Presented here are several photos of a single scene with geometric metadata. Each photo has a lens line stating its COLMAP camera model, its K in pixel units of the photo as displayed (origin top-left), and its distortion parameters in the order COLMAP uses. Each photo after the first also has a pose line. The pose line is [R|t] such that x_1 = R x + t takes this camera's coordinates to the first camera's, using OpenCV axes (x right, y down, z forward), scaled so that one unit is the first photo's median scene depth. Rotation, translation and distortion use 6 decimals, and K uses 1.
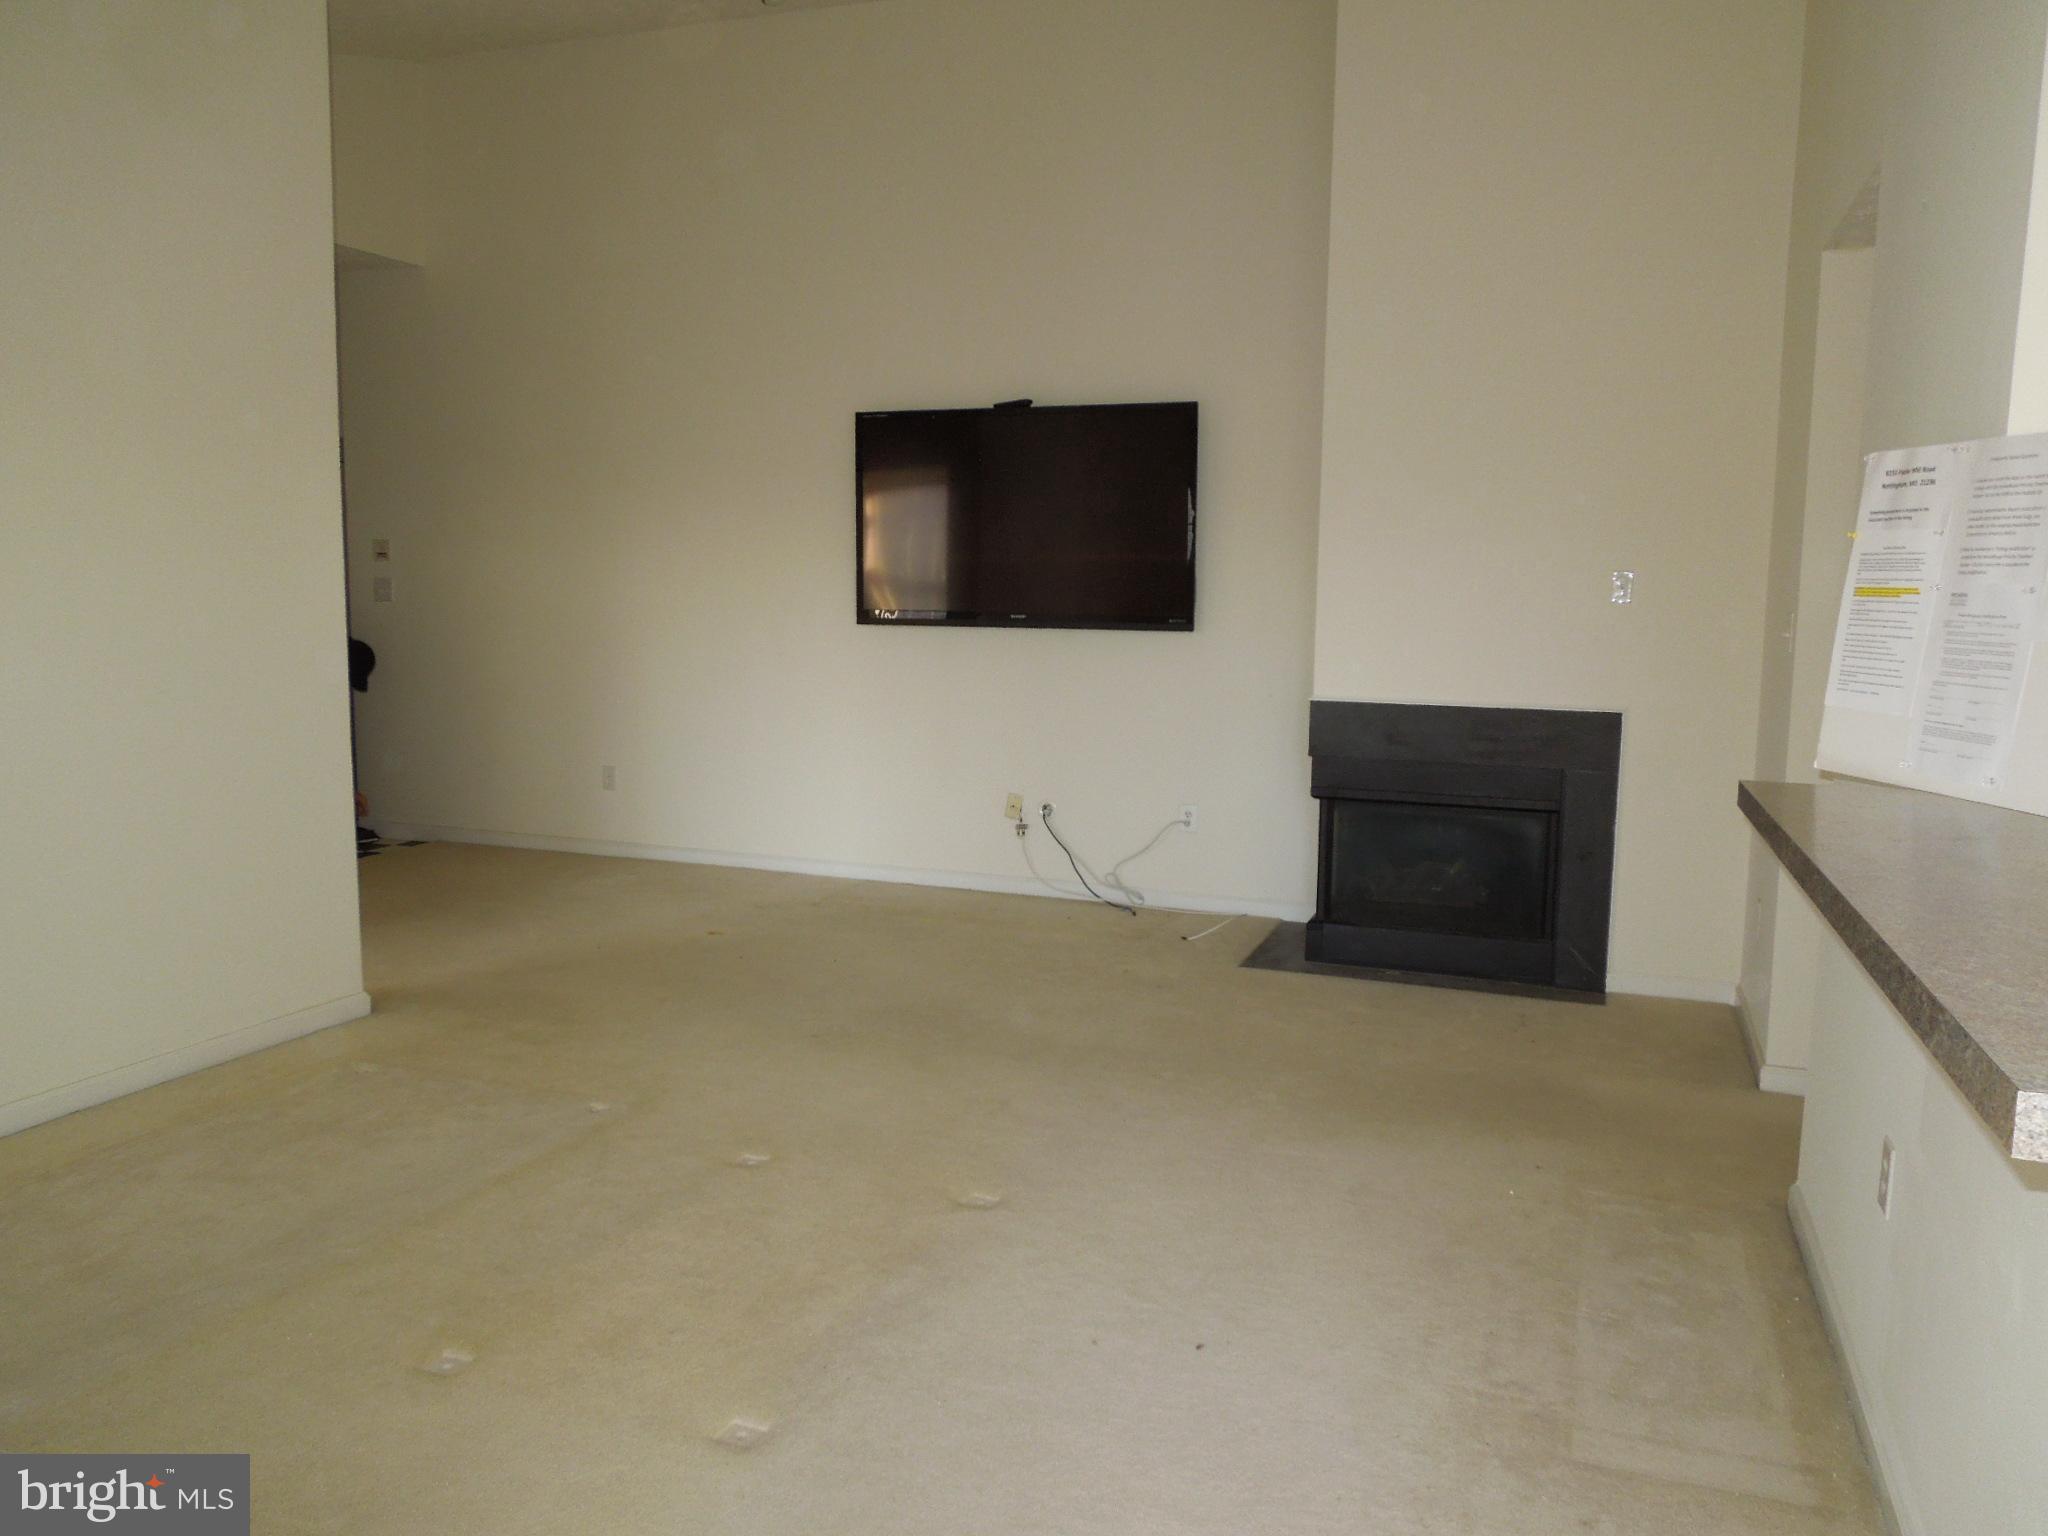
lens RADIAL K [[1553.5, 0, 1034.2], [0, 1553.5, 766.6], [0, 0, 1]] dist [0.008107, -0.004578]
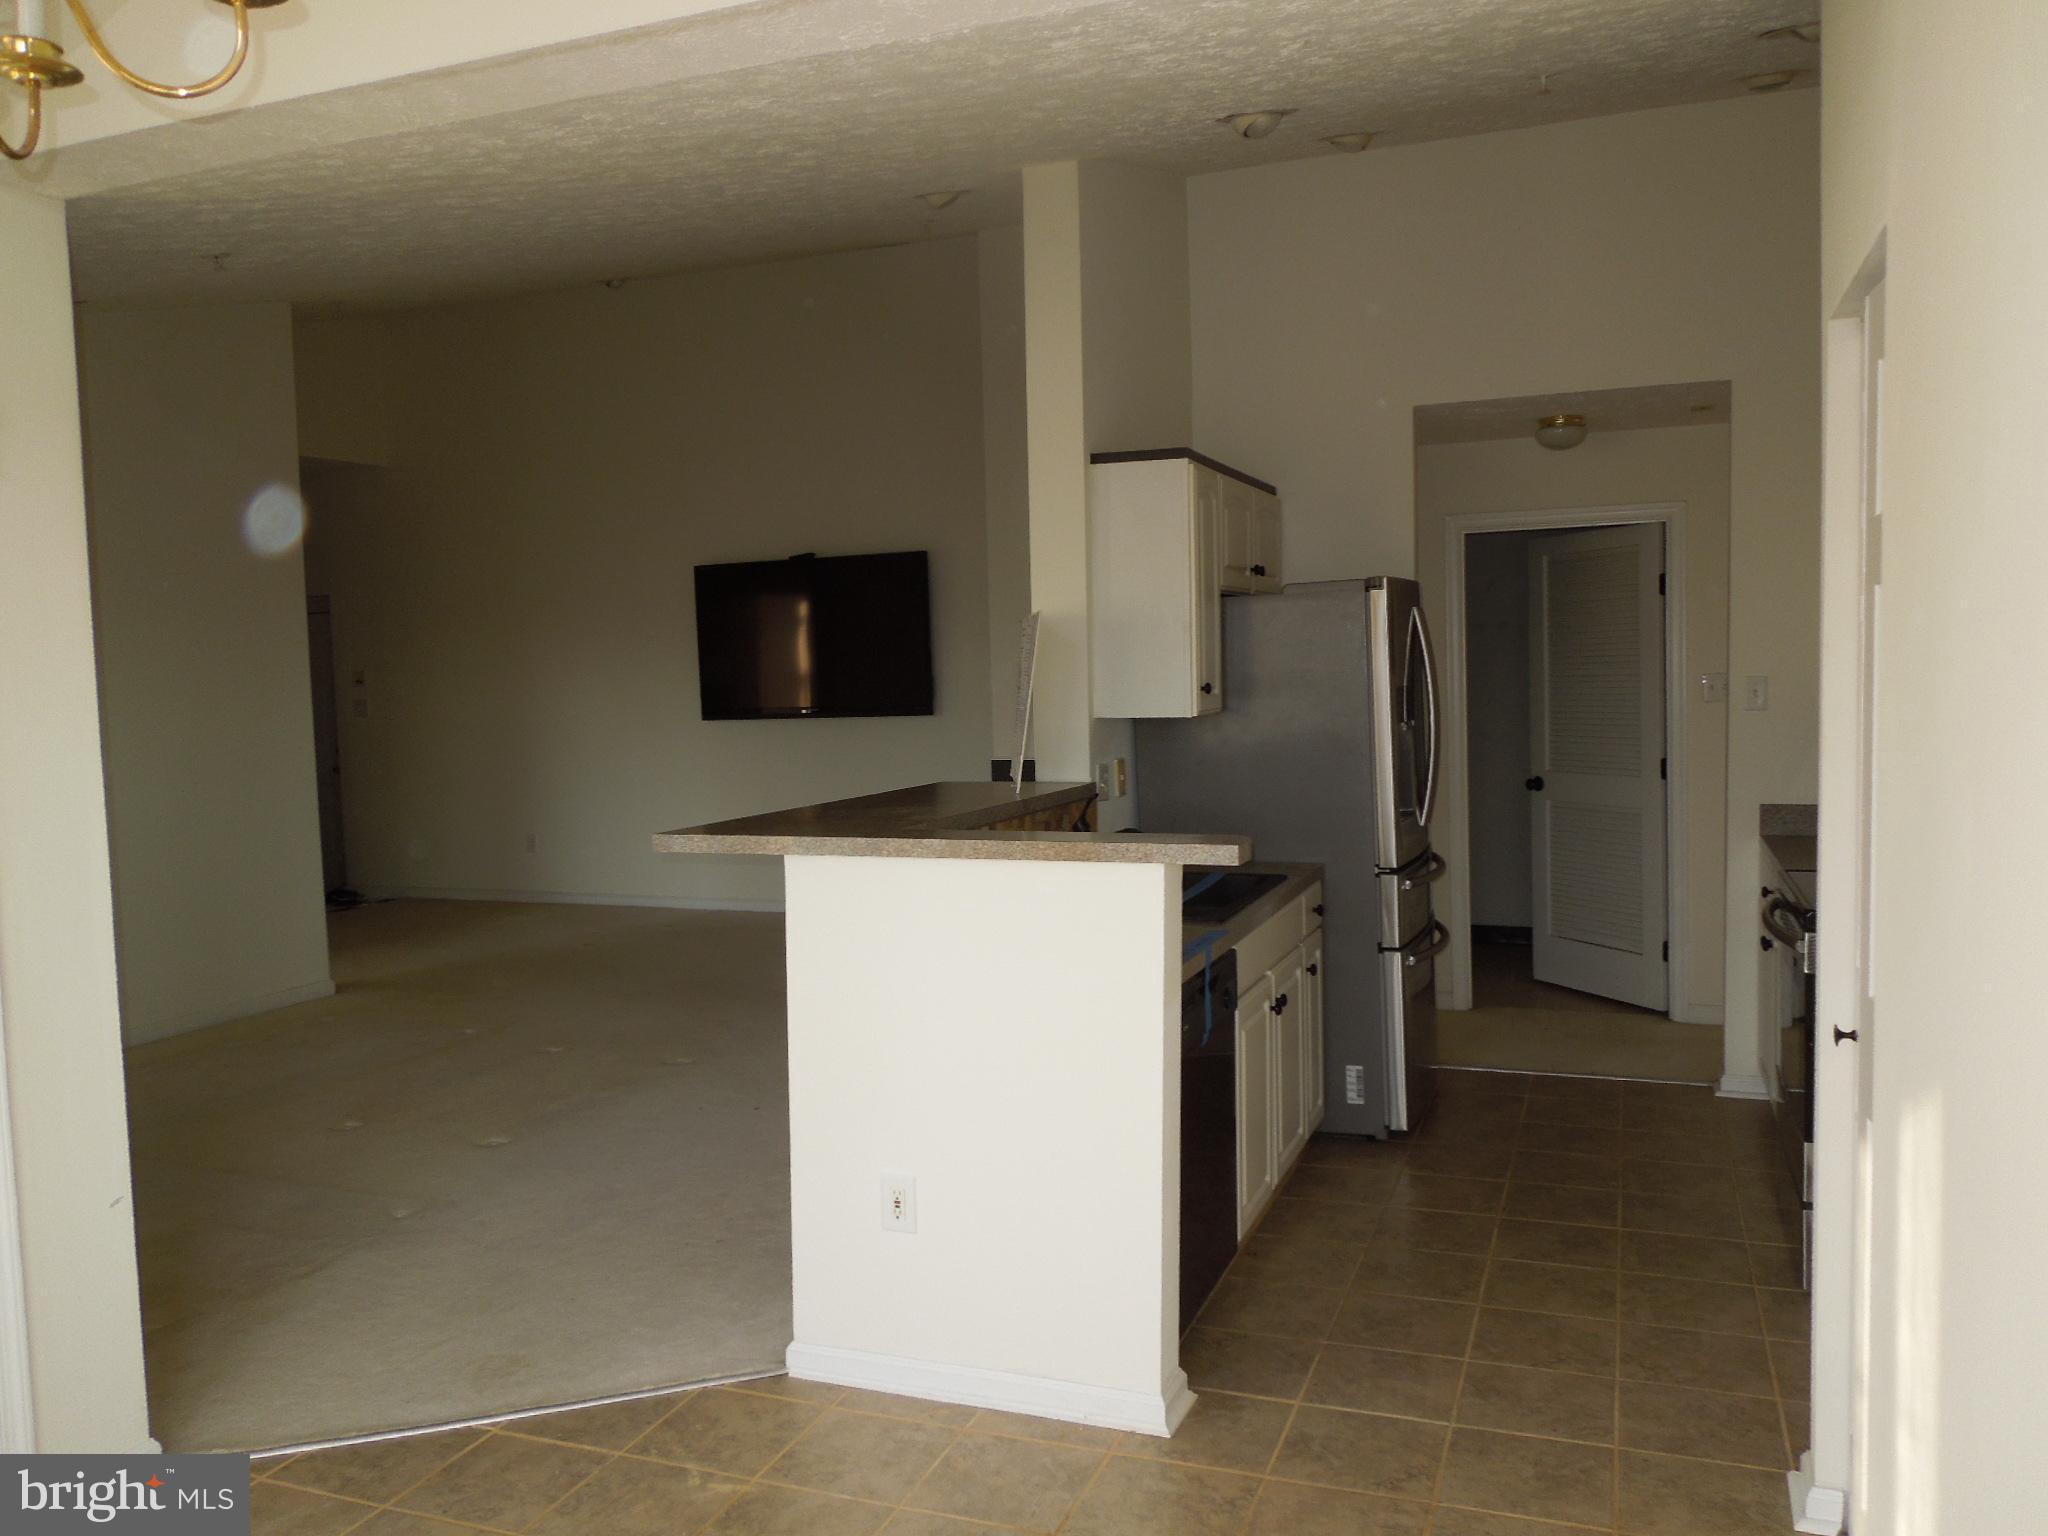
lens RADIAL K [[1553.5, 0, 1015.0], [0, 1553.5, 770.5], [0, 0, 1]] dist [0.008107, -0.004578]
pose [[0.998837, -0.039808, -0.027199, 0.257669], [0.038306, 0.997824, -0.053673, 0.047130], [0.029277, 0.052569, 0.998188, -0.452731]]
